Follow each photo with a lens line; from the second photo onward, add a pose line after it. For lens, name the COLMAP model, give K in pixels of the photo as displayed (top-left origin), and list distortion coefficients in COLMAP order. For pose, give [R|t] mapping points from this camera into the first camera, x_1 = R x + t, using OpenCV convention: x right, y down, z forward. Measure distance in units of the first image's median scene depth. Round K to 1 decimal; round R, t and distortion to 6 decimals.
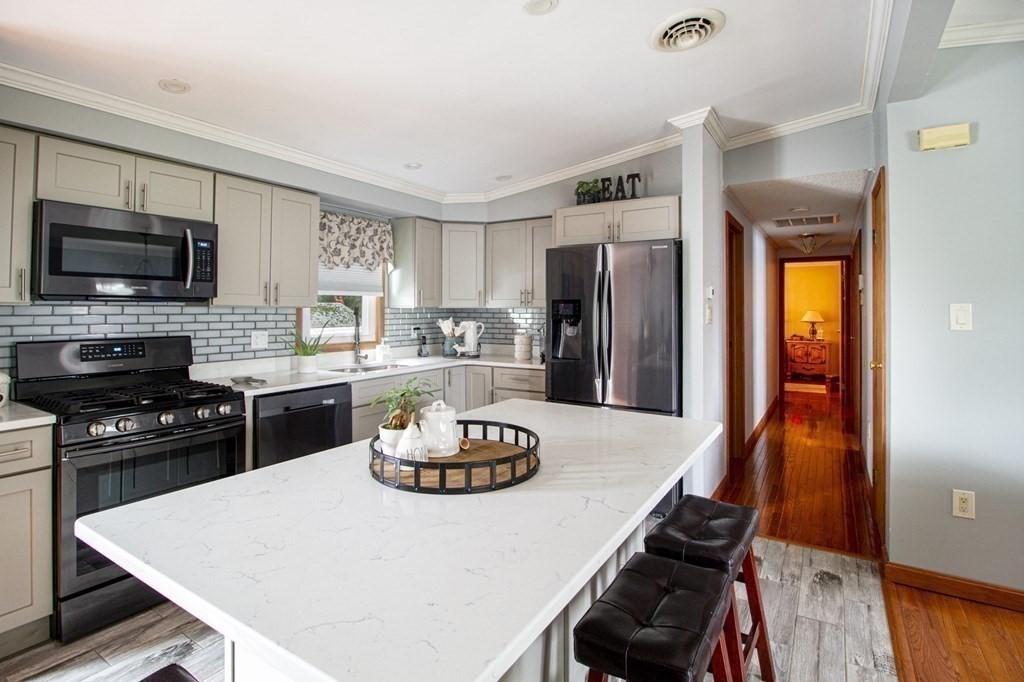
lens RADIAL K [[513.1, 0, 516.1], [0, 513.1, 301.8], [0, 0, 1]] dist [-0.006403, -0.000999]
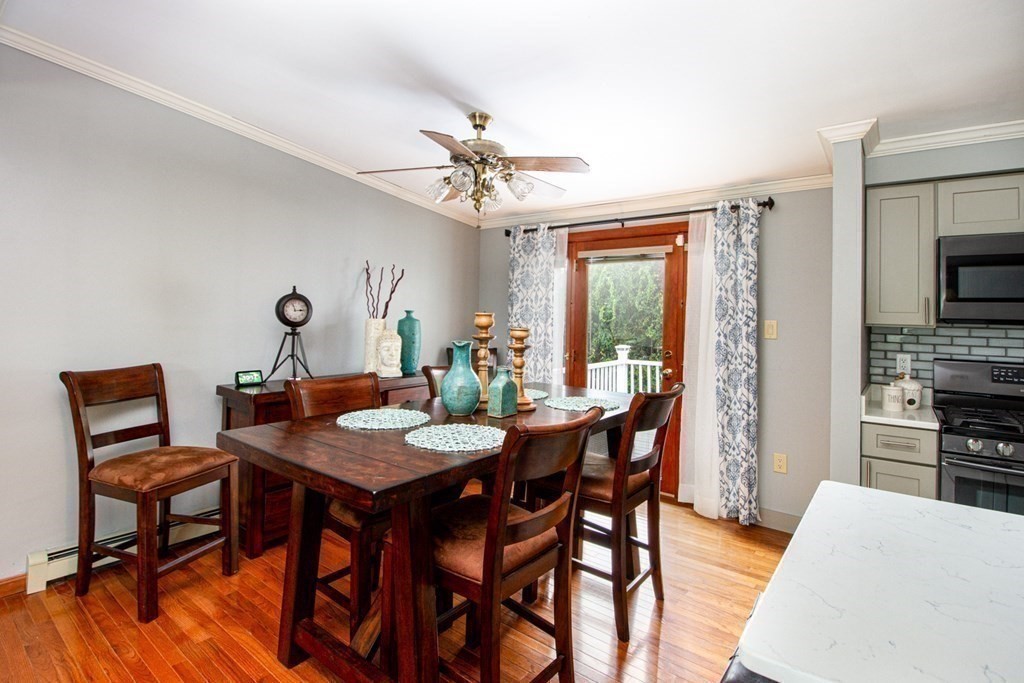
lens RADIAL K [[513.6, 0, 511.6], [0, 513.6, 312.2], [0, 0, 1]] dist [0.000260, 0.000126]
pose [[-0.105864, -0.013122, -0.994294, 0.200644], [-0.007789, 0.999893, -0.012366, -0.003920], [0.994350, 0.006435, -0.105955, 0.088389]]
